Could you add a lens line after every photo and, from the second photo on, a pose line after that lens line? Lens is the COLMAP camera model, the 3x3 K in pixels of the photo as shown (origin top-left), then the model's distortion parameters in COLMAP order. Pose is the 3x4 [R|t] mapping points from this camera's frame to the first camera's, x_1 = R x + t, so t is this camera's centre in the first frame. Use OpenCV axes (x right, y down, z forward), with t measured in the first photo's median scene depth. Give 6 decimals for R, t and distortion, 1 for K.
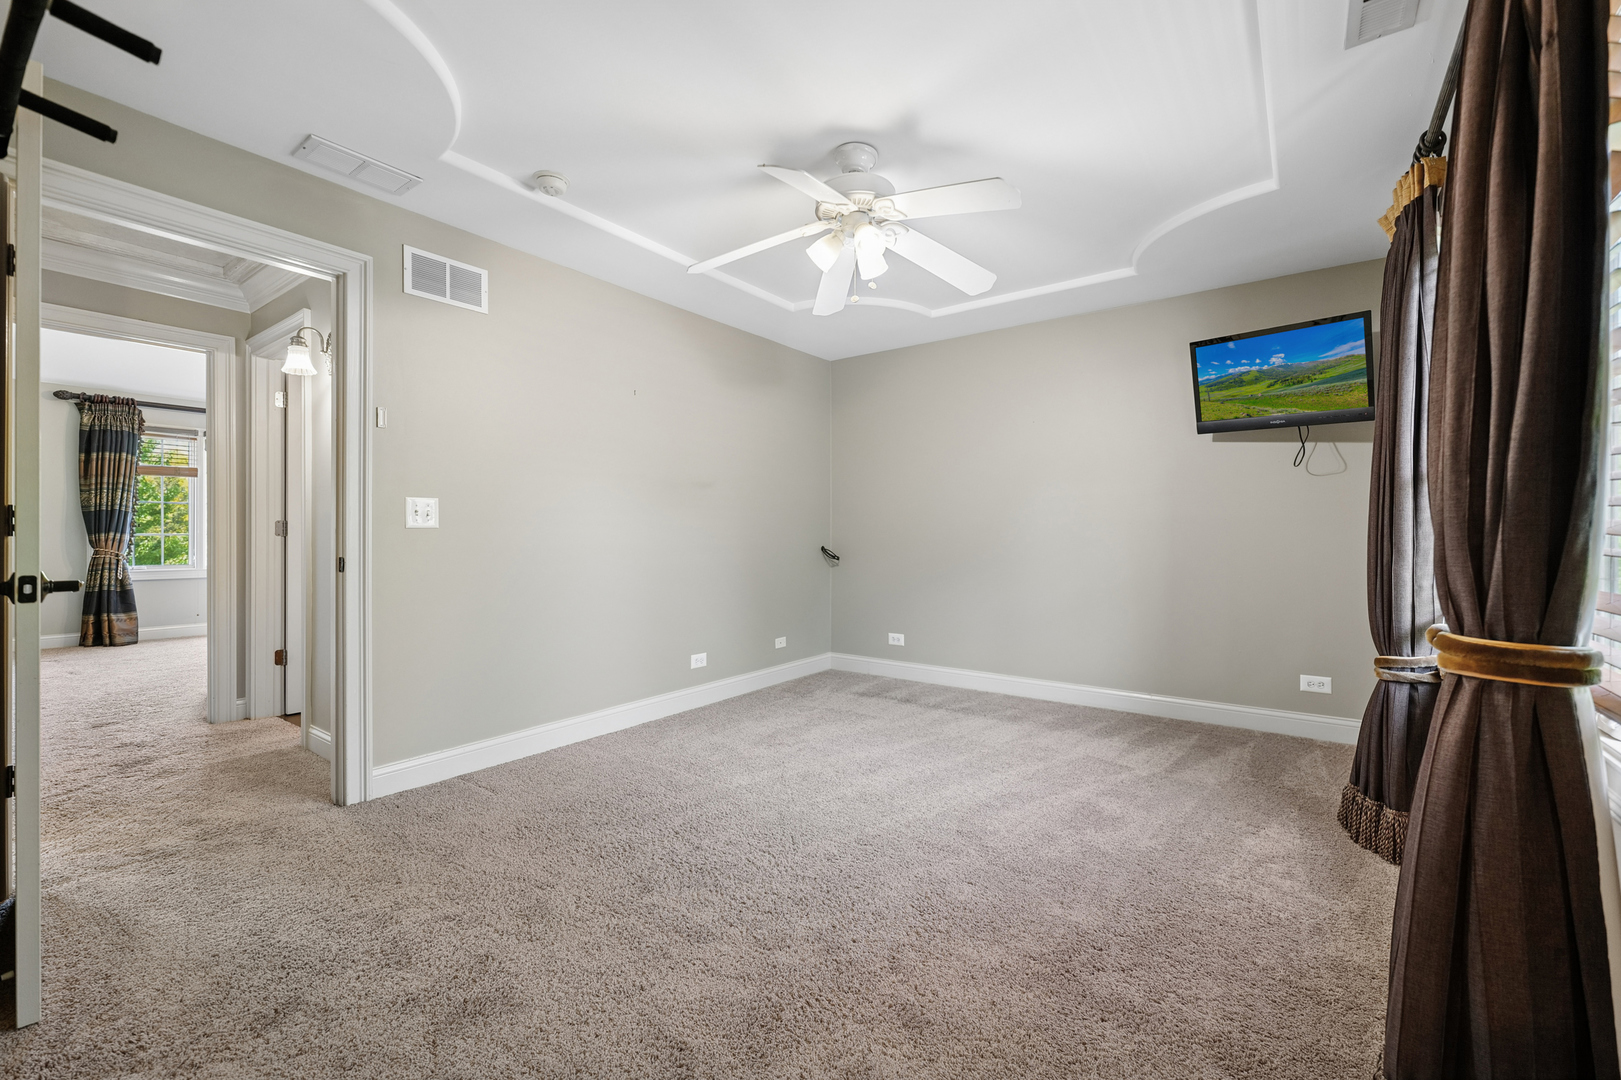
lens RADIAL K [[671.6, 0, 818.8], [0, 671.6, 517.3], [0, 0, 1]] dist [-0.001253, -0.000574]
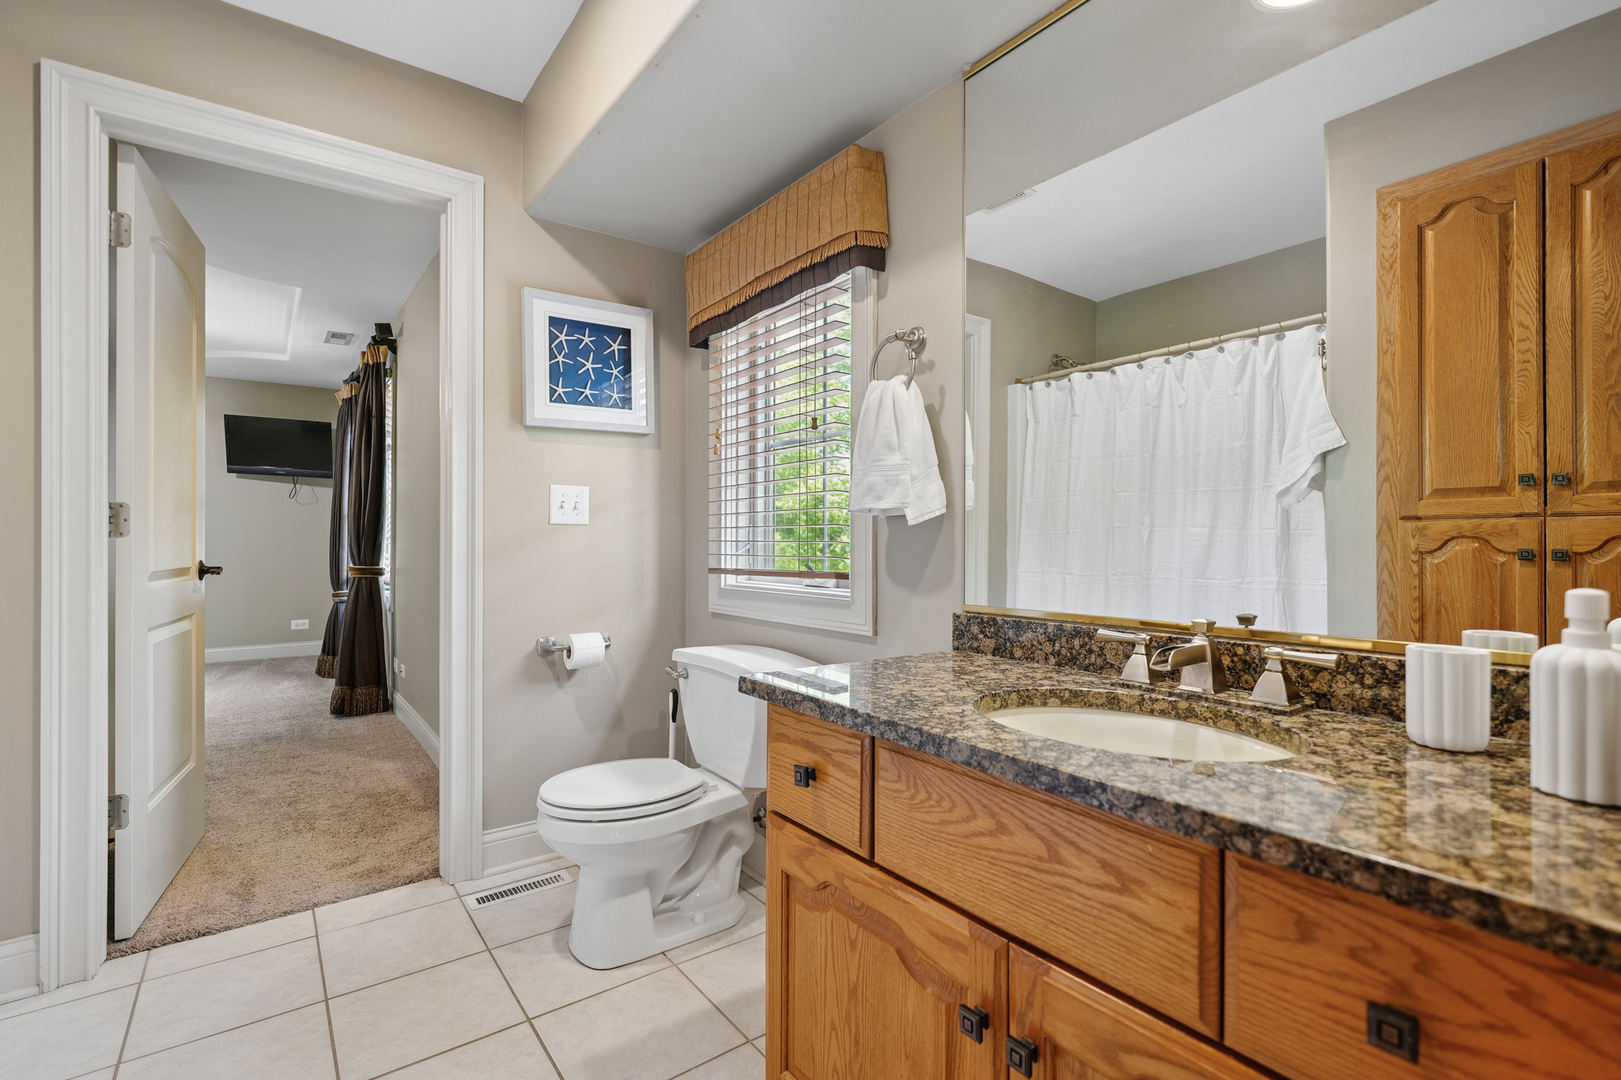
lens RADIAL K [[743.6, 0, 810.5], [0, 743.6, 540.0], [0, 0, 1]] dist [0.000773, 0.000094]
pose [[0.300156, -0.008629, 0.953851, -0.754604], [-0.018011, 0.999730, 0.014712, -0.024142], [-0.953720, -0.021596, 0.299920, -0.900727]]
